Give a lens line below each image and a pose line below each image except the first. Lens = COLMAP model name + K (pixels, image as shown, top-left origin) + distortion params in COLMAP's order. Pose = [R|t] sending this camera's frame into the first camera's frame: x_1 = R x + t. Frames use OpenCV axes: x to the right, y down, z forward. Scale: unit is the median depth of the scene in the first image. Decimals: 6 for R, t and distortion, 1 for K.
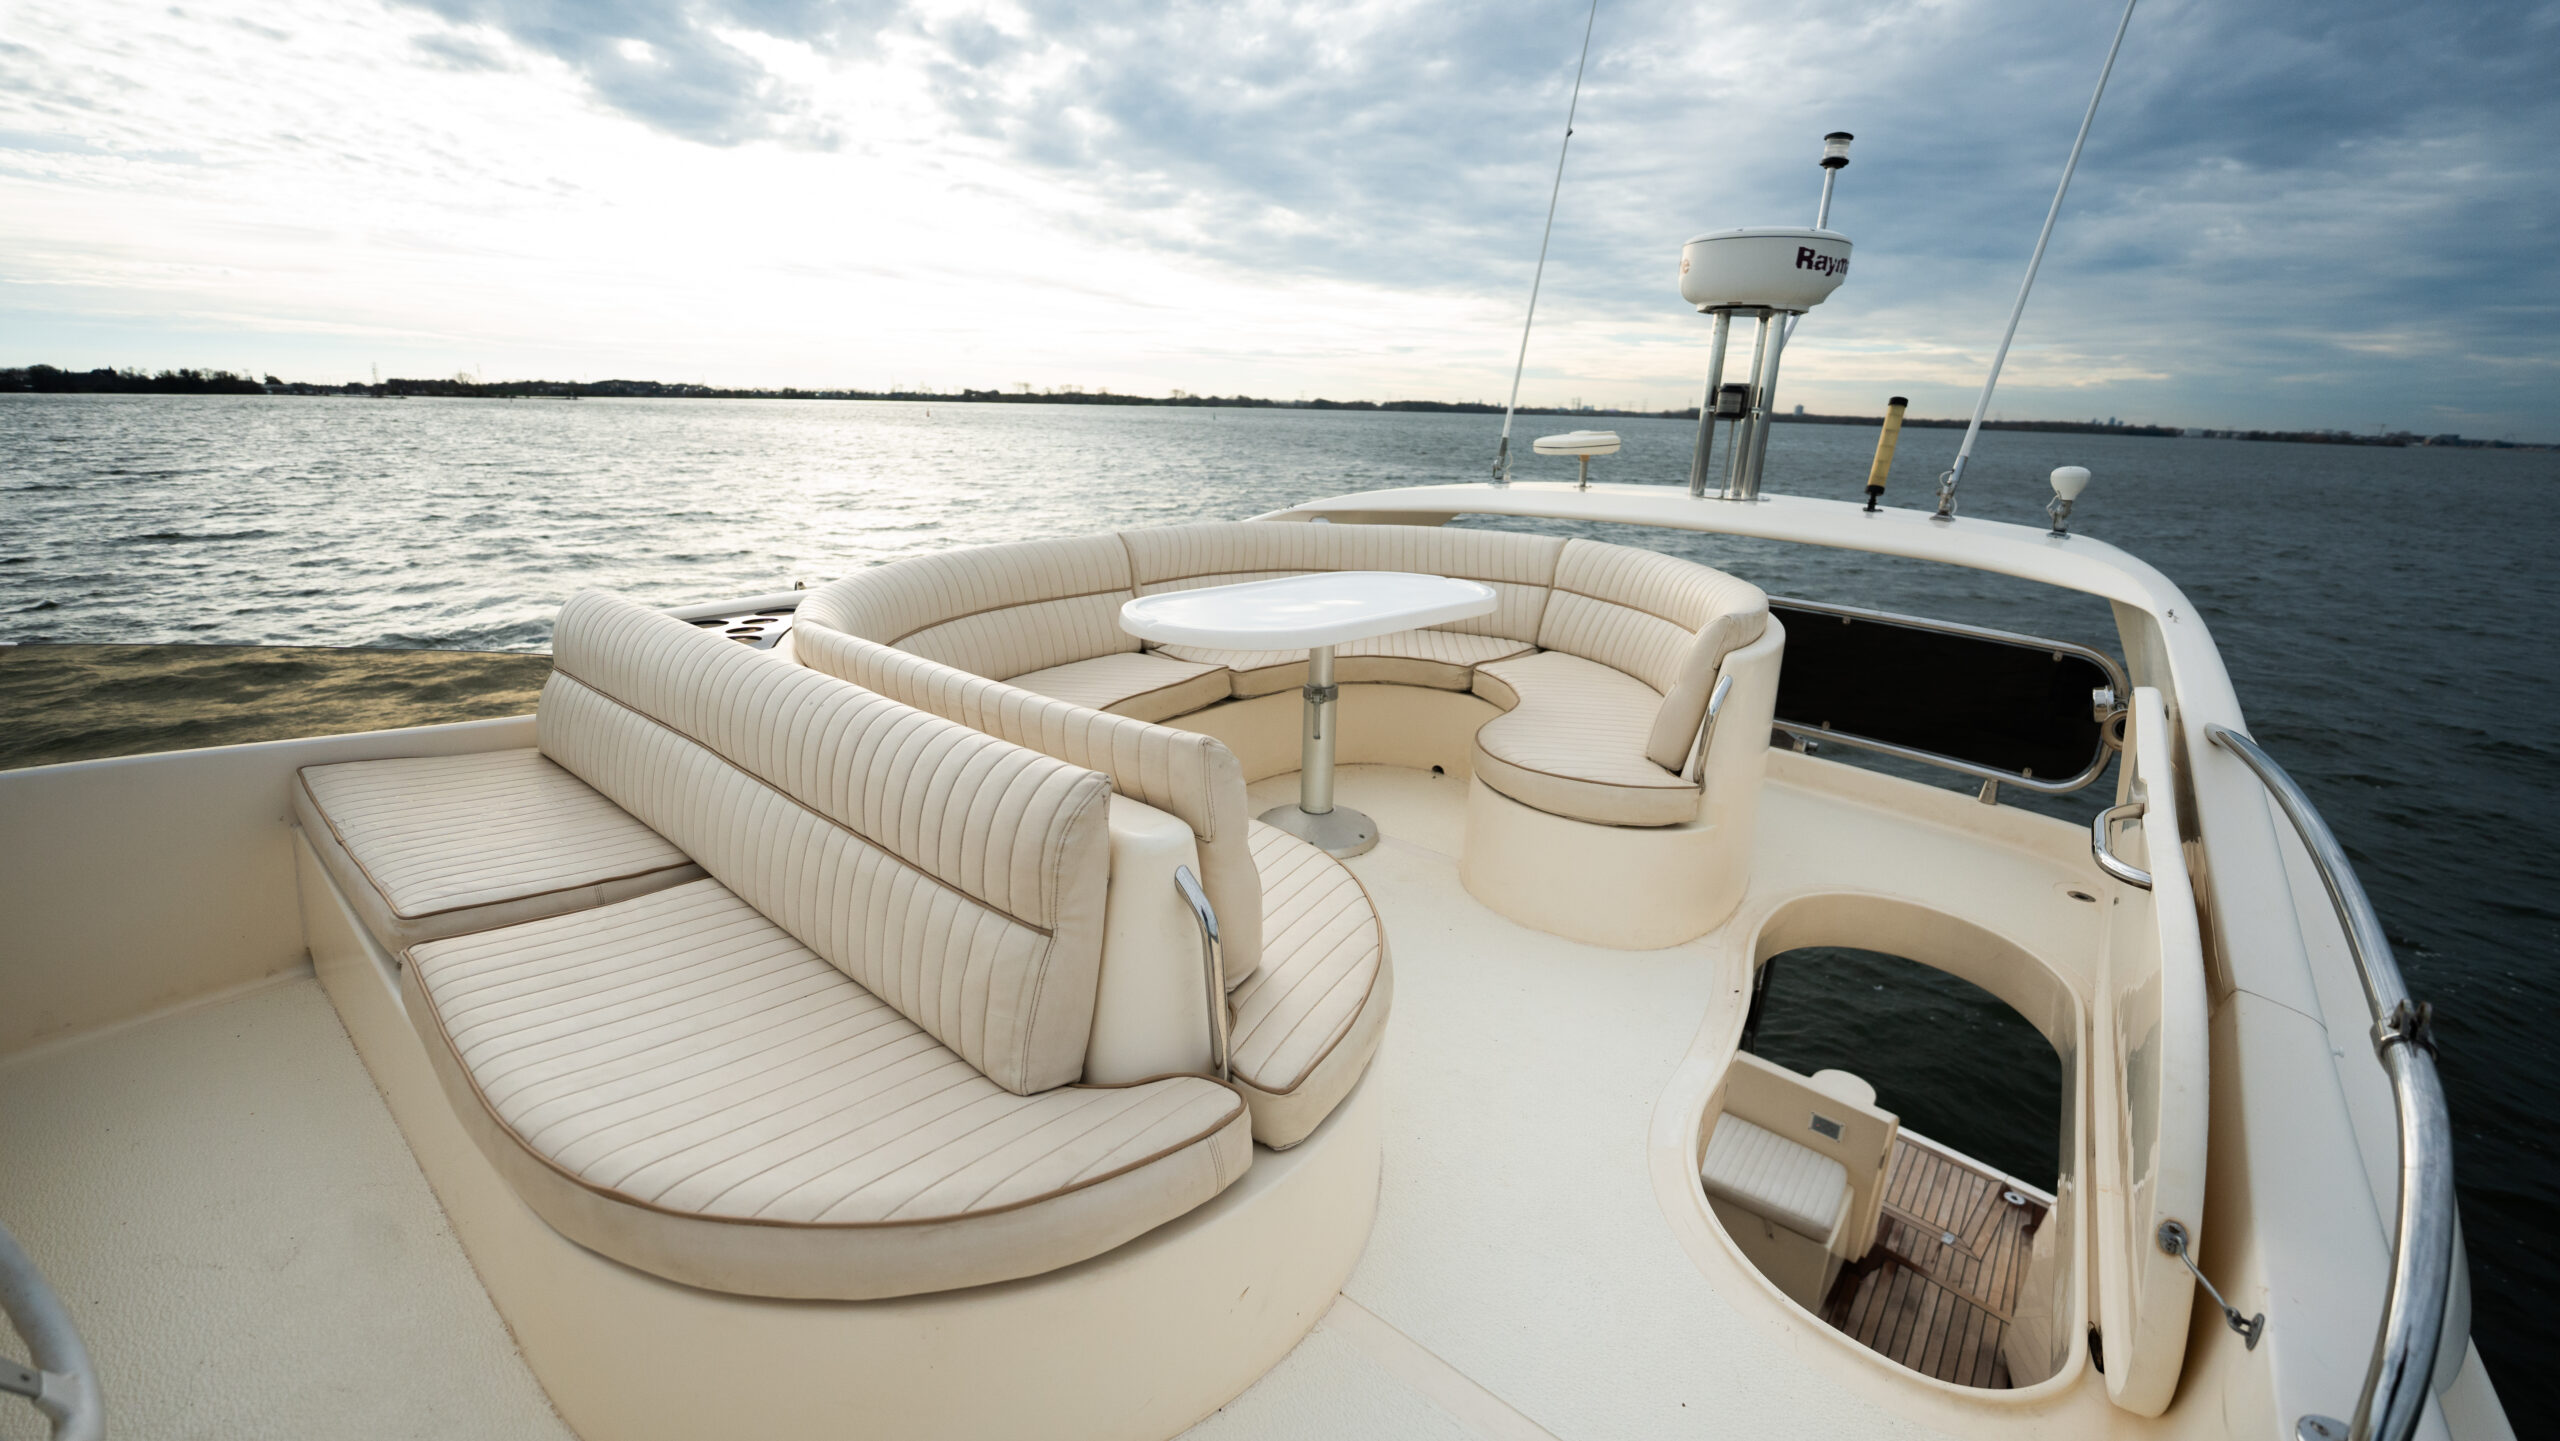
lens RADIAL K [[1037.6, 0, 1293.0], [0, 1037.6, 731.9], [0, 0, 1]] dist [-0.032270, 0.004624]
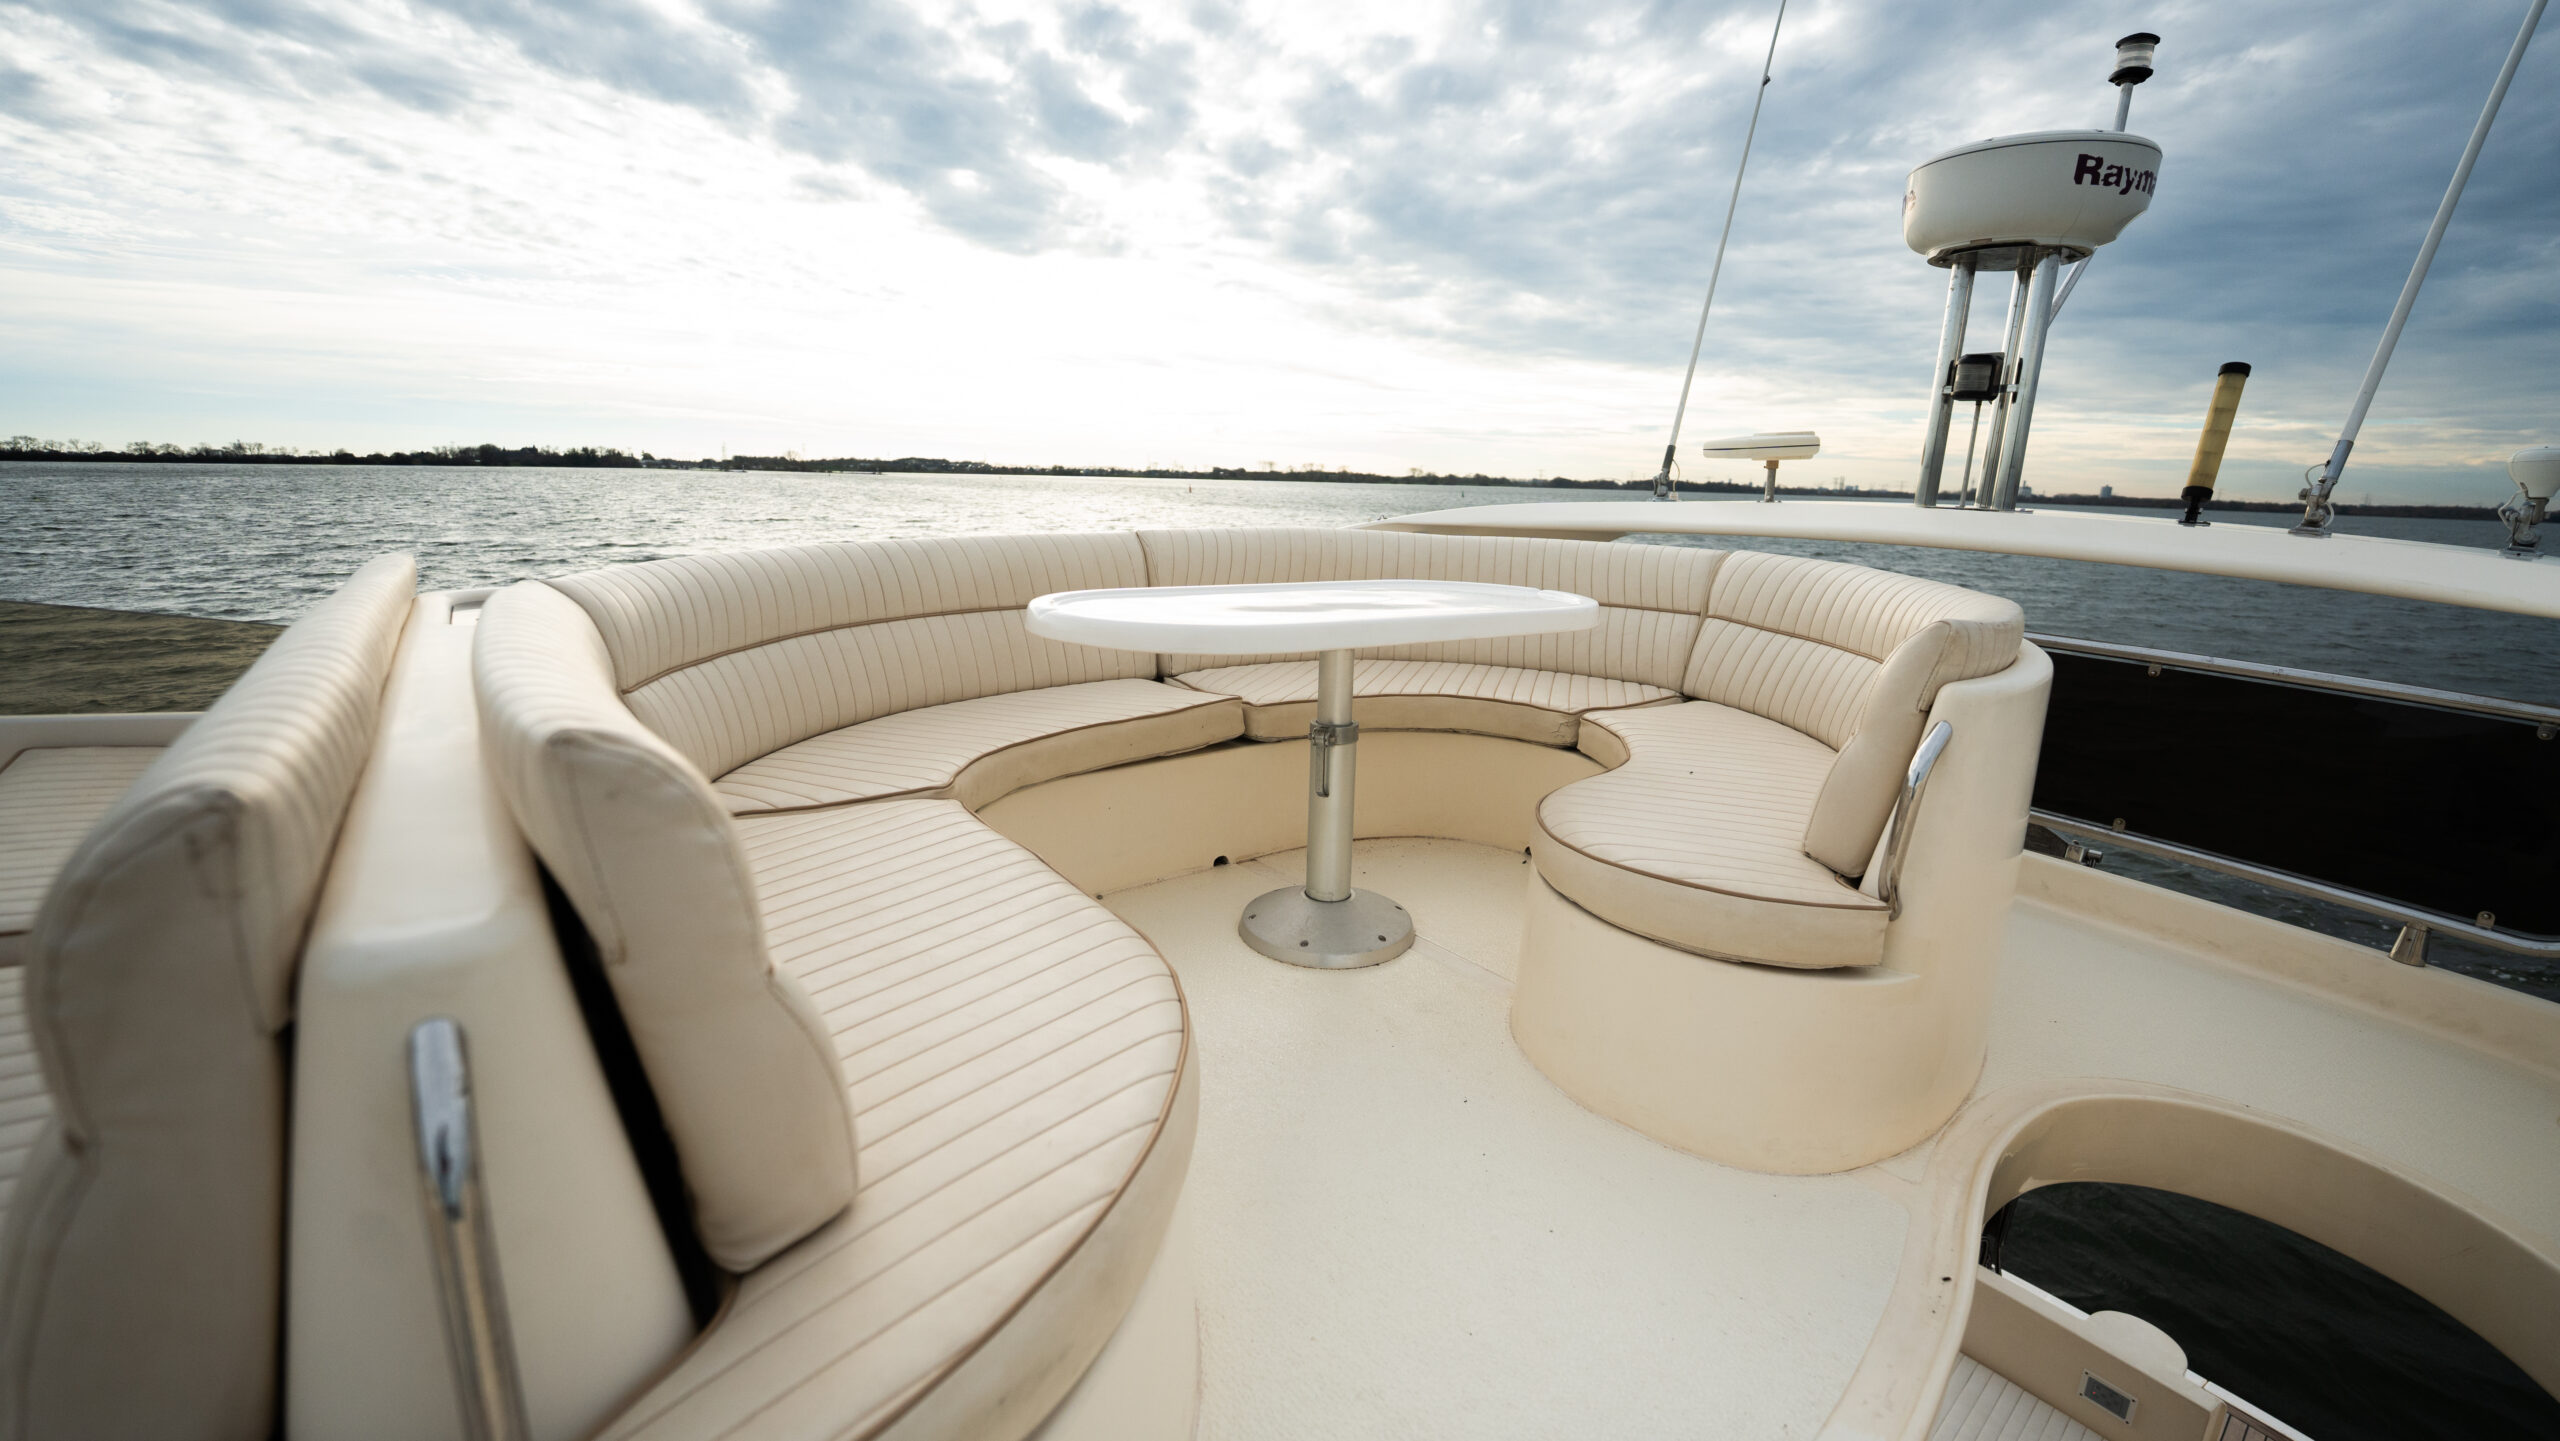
lens RADIAL K [[1037.6, 0, 1294.1], [0, 1037.6, 729.9], [0, 0, 1]] dist [-0.032270, 0.004624]
pose [[0.979532, 0.043351, -0.196567, 0.116910], [-0.057257, 0.996201, -0.065618, 0.006976], [0.192976, 0.075530, 0.978292, 0.240154]]
